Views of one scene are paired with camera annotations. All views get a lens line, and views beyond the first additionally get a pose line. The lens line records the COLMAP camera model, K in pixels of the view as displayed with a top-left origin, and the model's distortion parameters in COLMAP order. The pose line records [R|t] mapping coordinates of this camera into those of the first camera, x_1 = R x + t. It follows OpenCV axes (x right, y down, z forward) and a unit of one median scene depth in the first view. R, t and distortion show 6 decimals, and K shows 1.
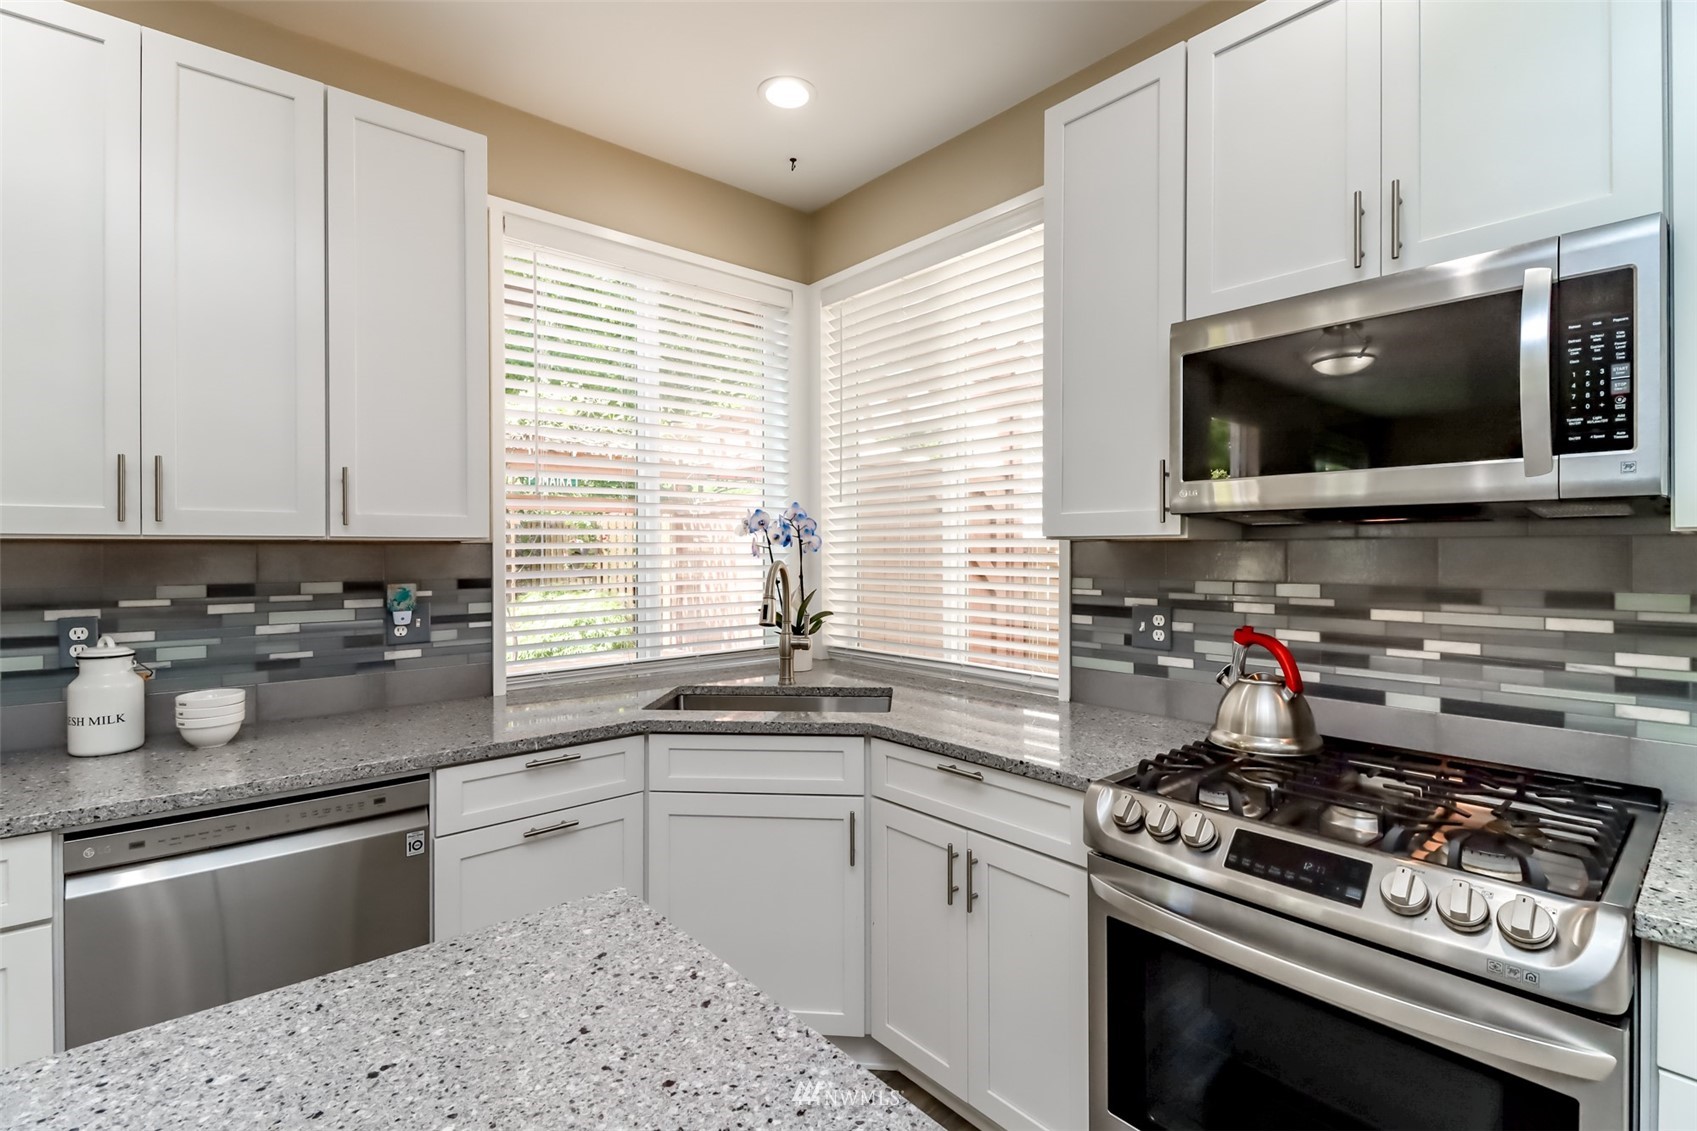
lens RADIAL K [[783.1, 0, 836.5], [0, 783.1, 556.5], [0, 0, 1]] dist [0.014300, -0.009730]
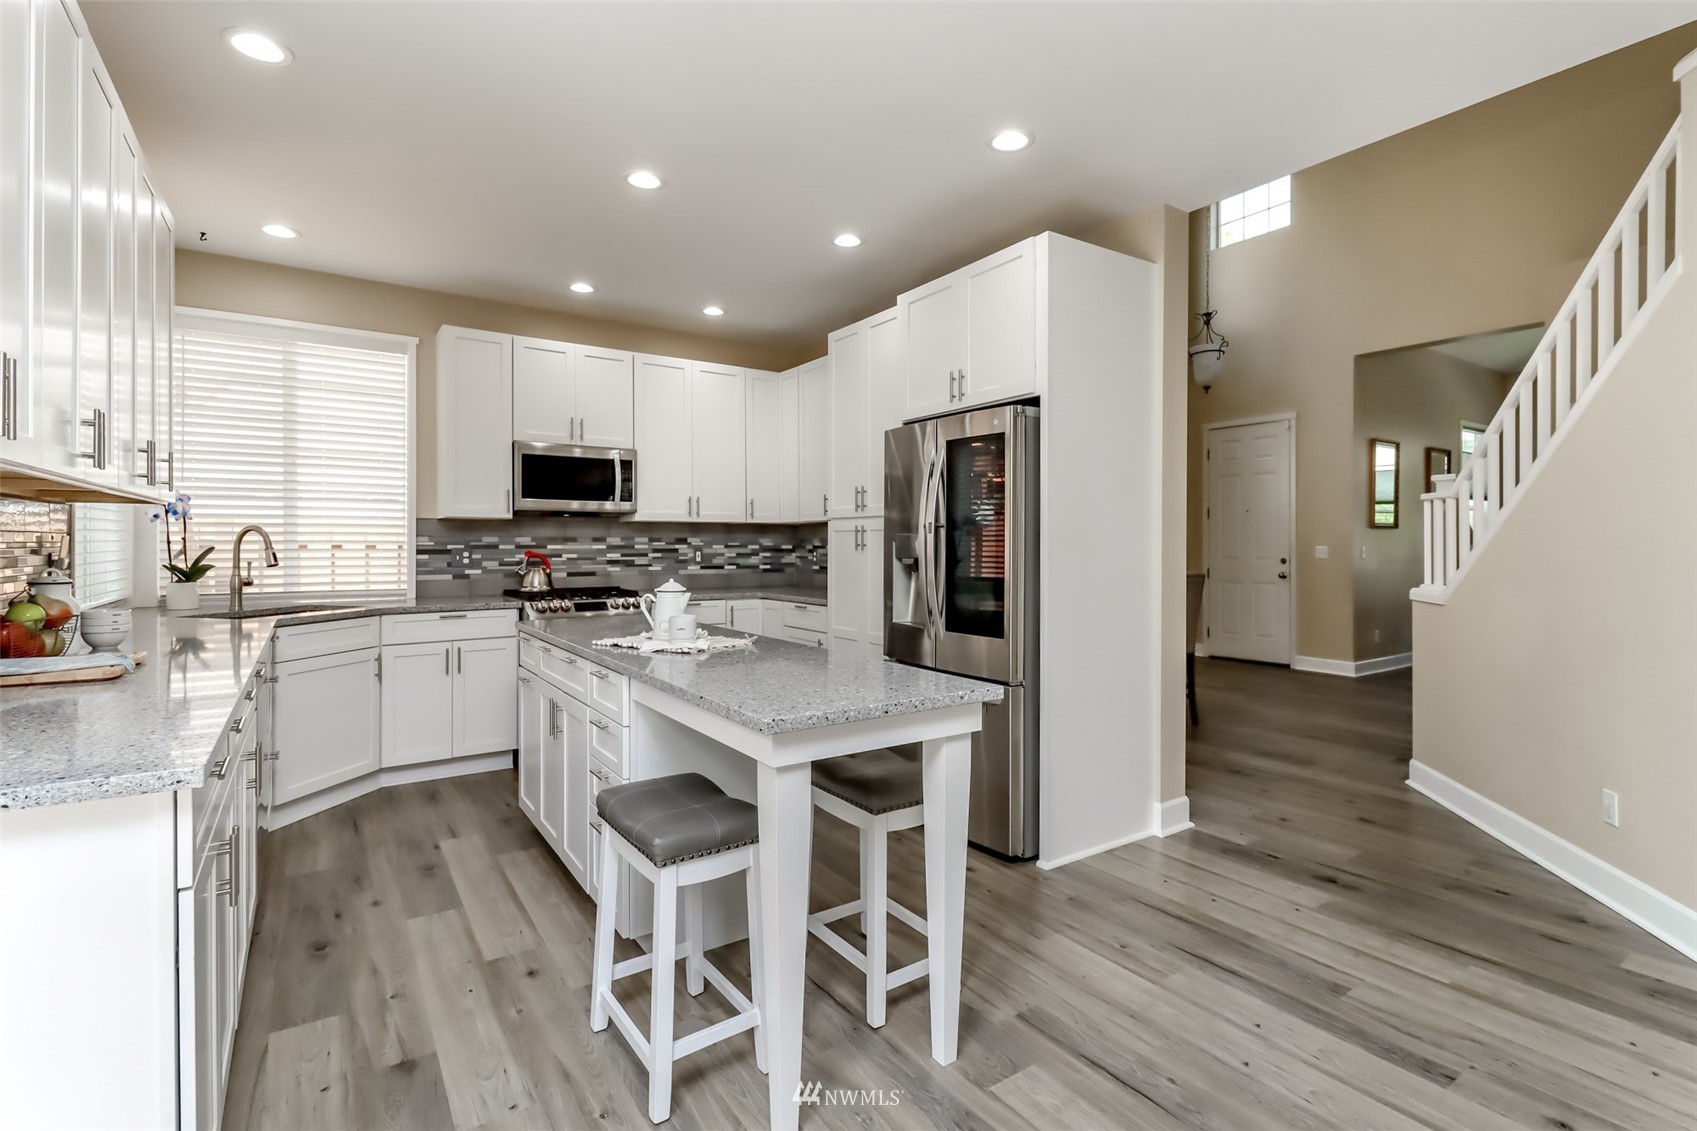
lens RADIAL K [[783.1, 0, 840.5], [0, 783.1, 550.6], [0, 0, 1]] dist [0.014300, -0.009730]
pose [[0.110531, -0.006013, 0.993854, -2.198973], [0.006704, 0.999963, 0.005305, 0.082288], [-0.993850, 0.006076, 0.110568, -0.432900]]
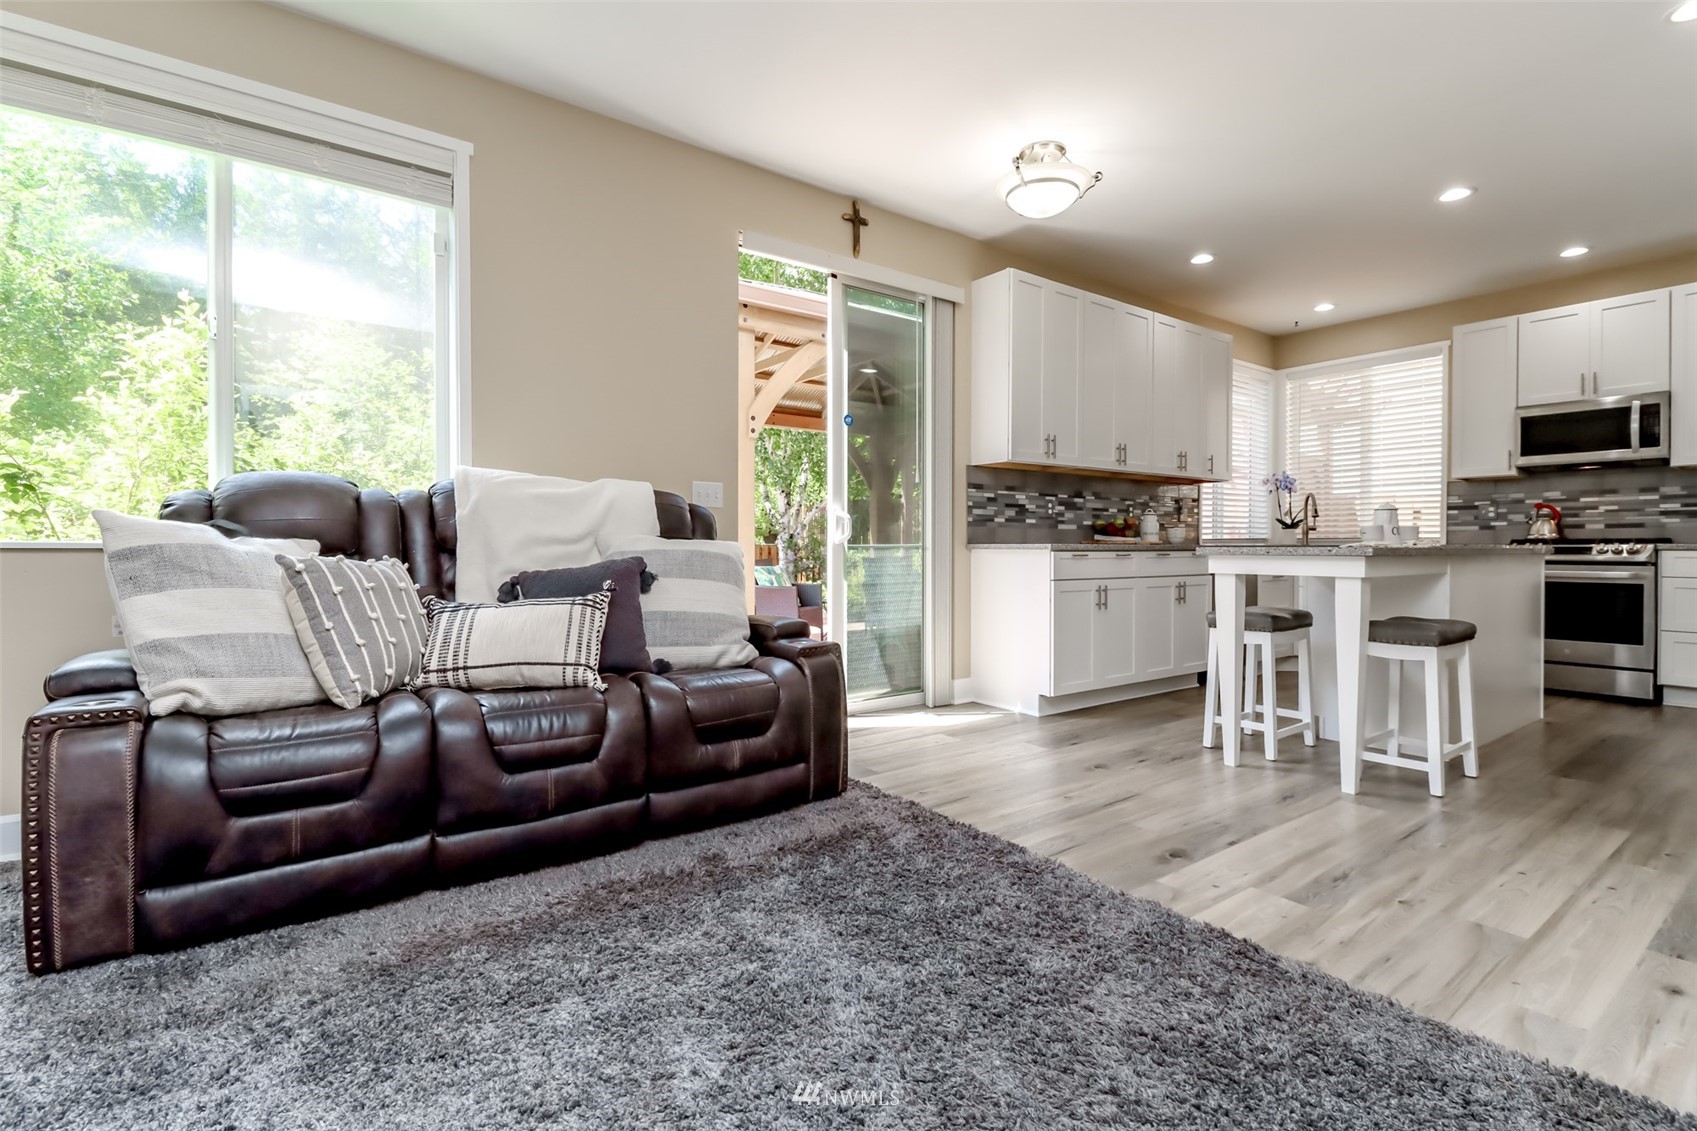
lens RADIAL K [[783.1, 0, 851.6], [0, 783.1, 554.6], [0, 0, 1]] dist [0.014300, -0.009730]
pose [[0.998147, 0.000679, -0.060838, -2.063021], [-0.000547, 0.999997, 0.002197, 0.294670], [0.060839, -0.002160, 0.998145, -2.346030]]
